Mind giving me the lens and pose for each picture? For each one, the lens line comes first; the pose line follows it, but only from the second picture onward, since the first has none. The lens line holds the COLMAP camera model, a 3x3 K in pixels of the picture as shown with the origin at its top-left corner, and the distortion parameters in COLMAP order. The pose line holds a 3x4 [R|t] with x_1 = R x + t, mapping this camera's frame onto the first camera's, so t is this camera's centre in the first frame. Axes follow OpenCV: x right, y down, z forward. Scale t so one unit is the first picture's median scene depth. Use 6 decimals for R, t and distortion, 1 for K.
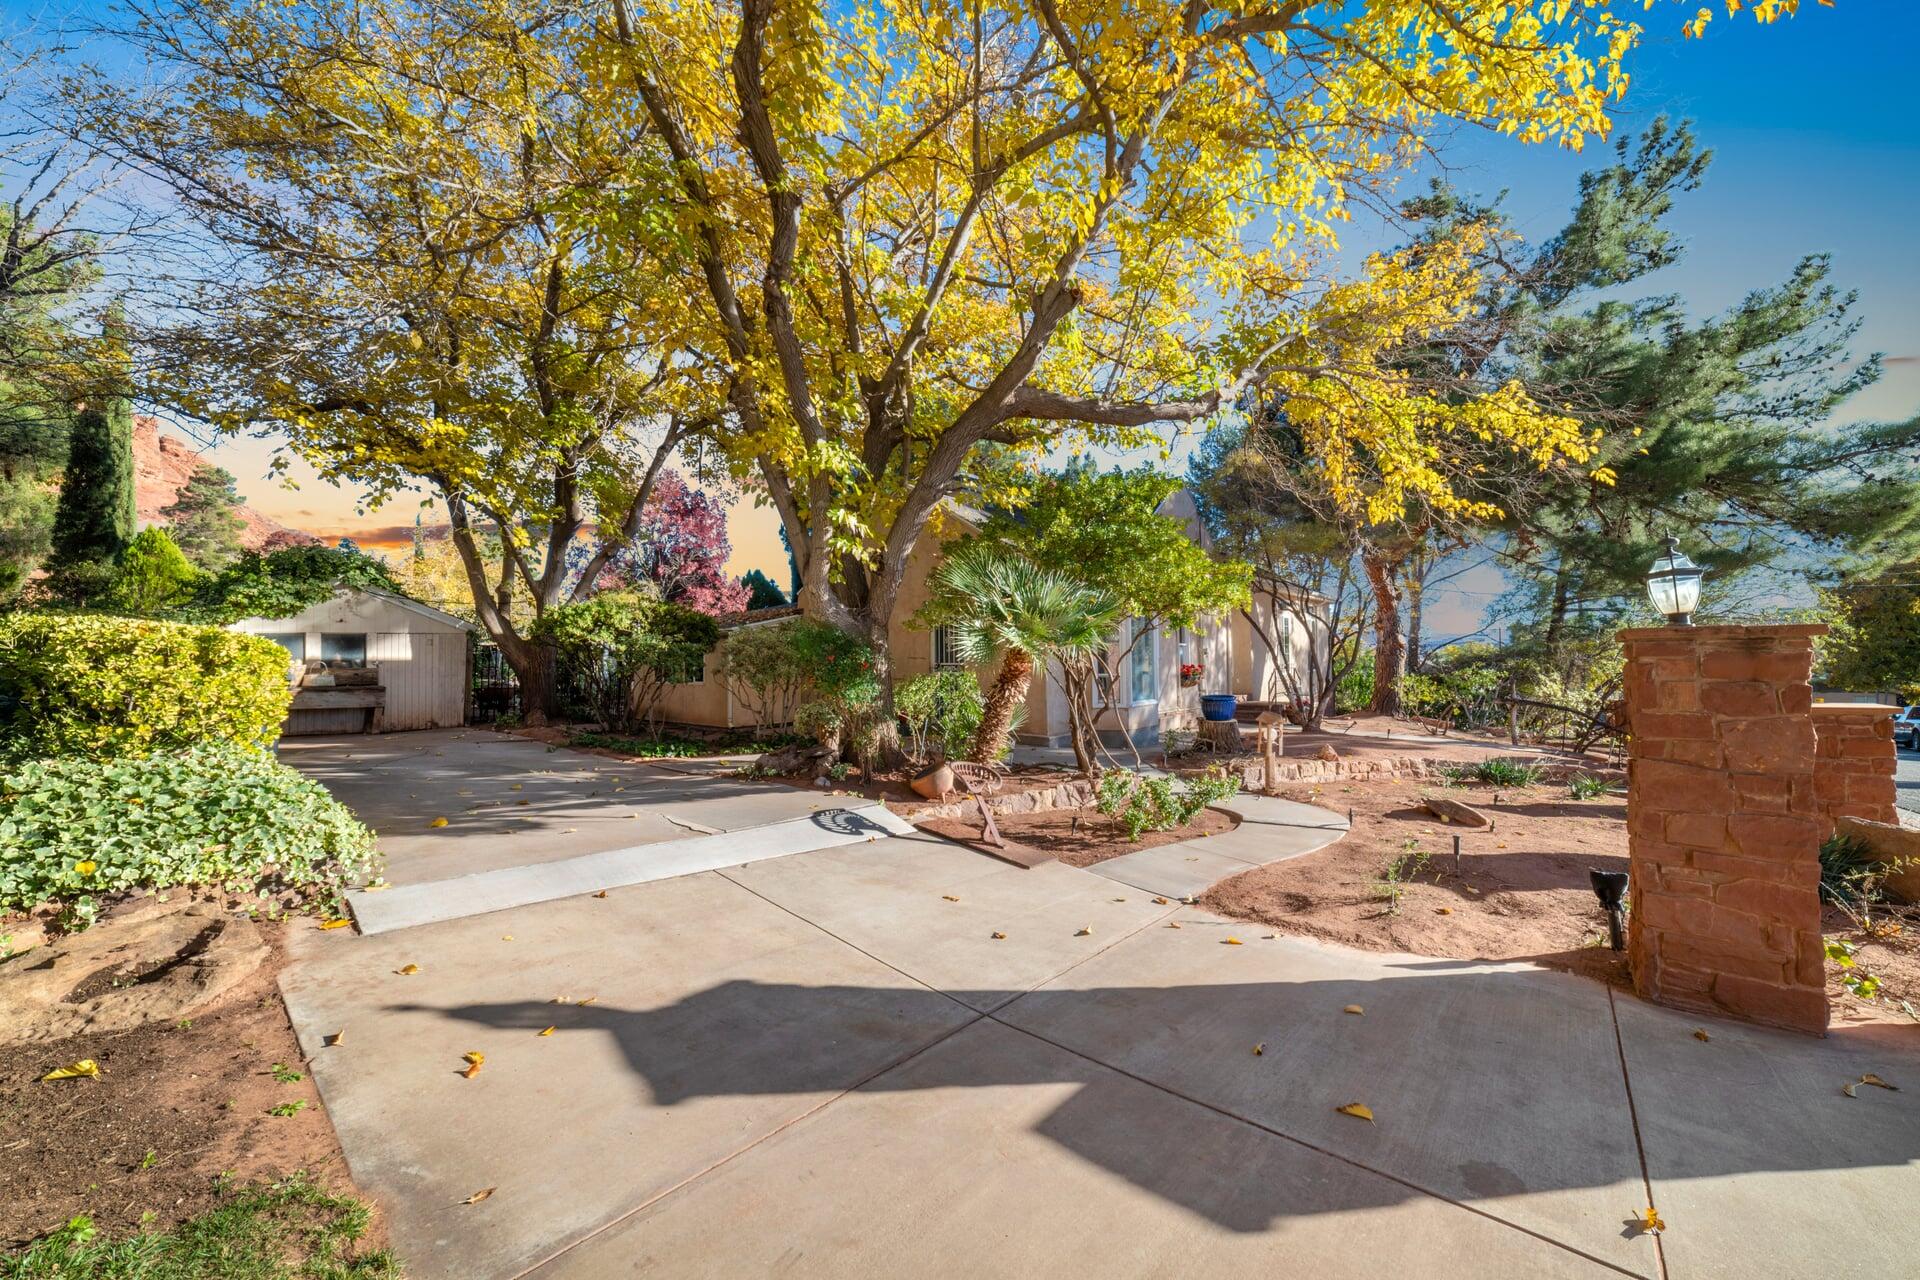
lens RADIAL K [[736.0, 0, 963.3], [0, 736.0, 641.2], [0, 0, 1]] dist [-0.007975, 0.000416]
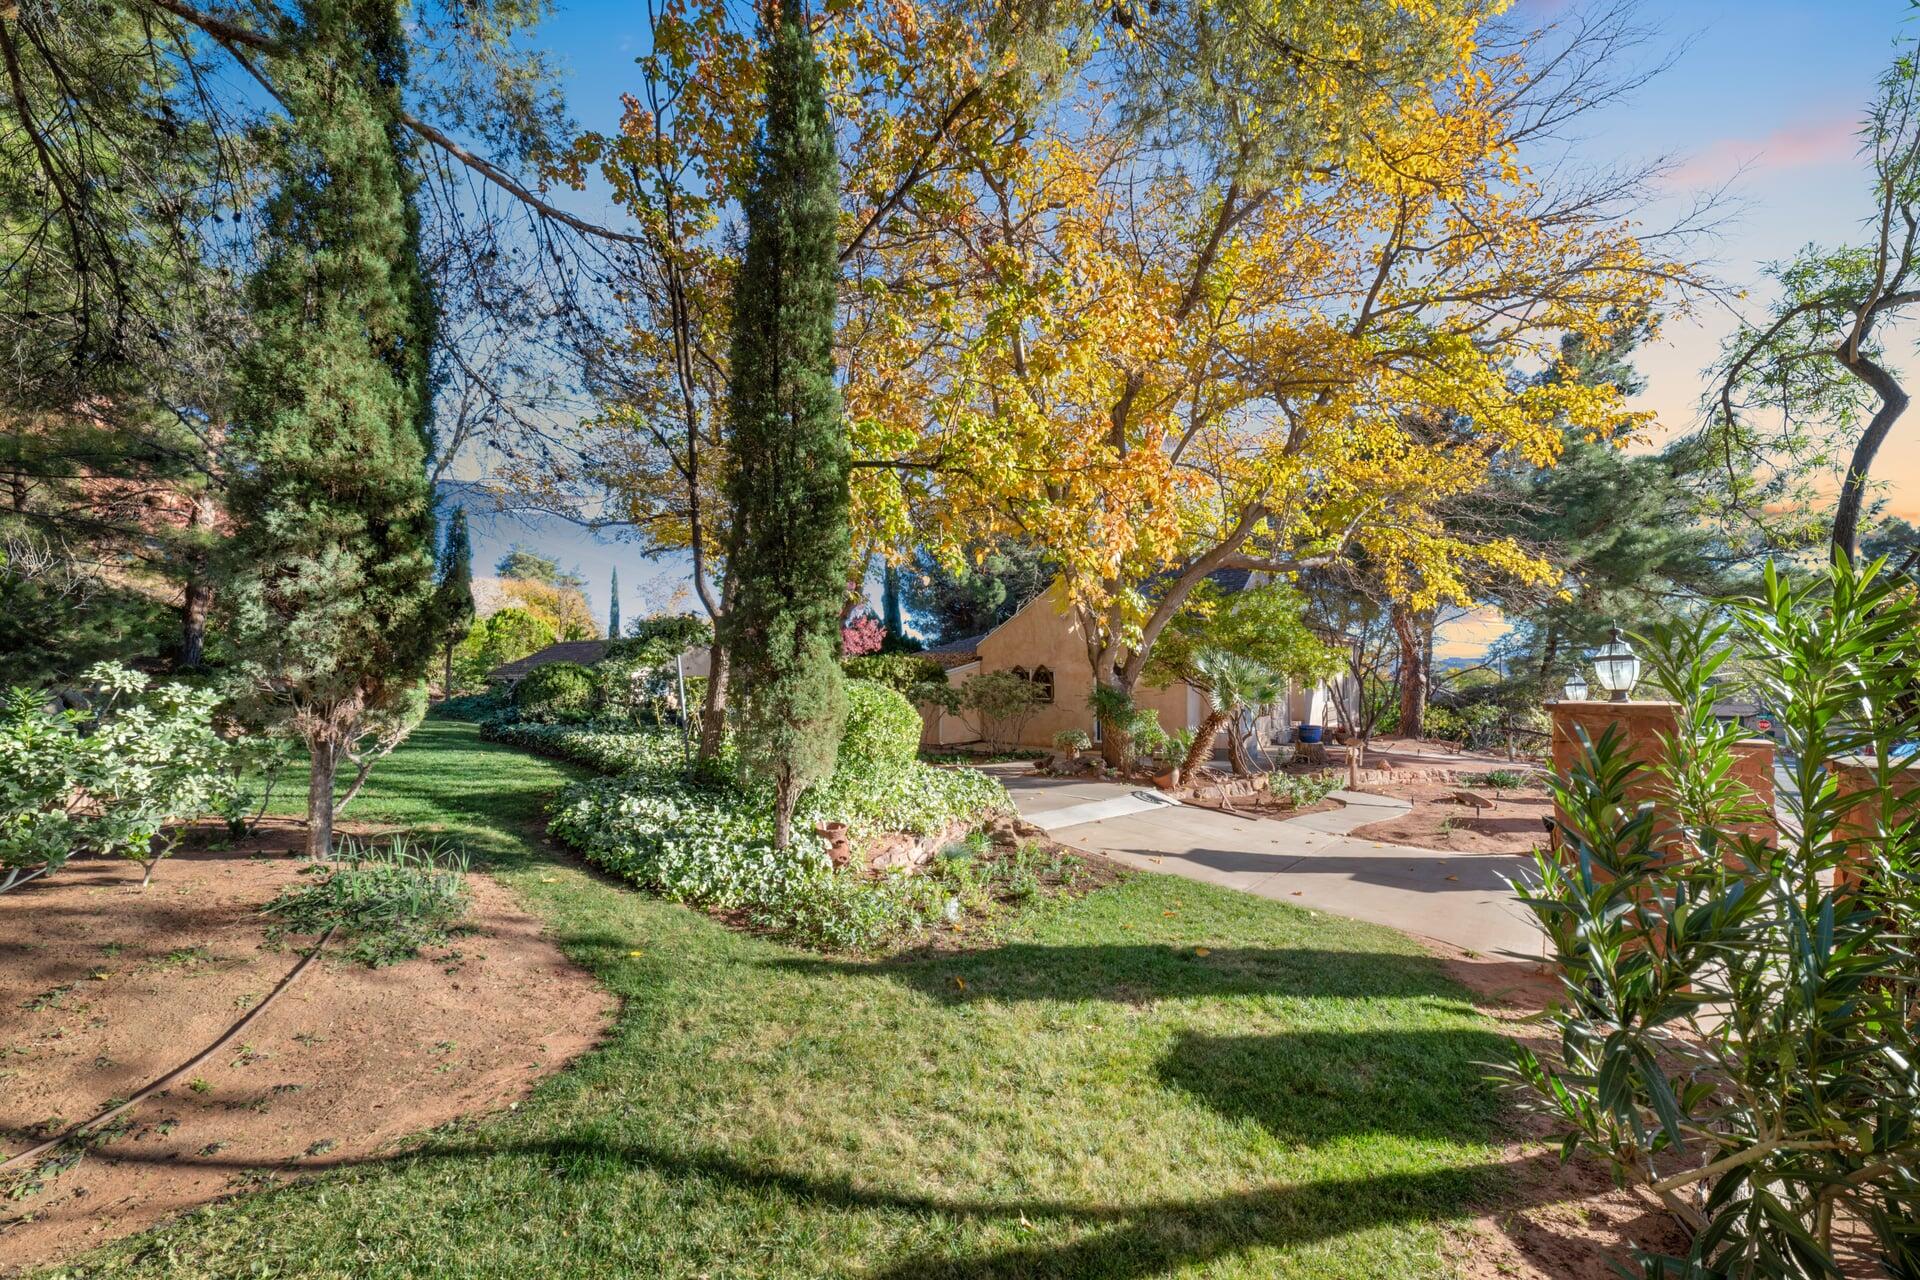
lens RADIAL K [[736.0, 0, 960.5], [0, 736.0, 653.1], [0, 0, 1]] dist [-0.007975, 0.000416]
pose [[0.999968, 0.007451, -0.002762, -0.366818], [-0.007465, 0.999959, -0.005027, -0.062143], [0.002724, 0.005047, 0.999984, -0.499424]]
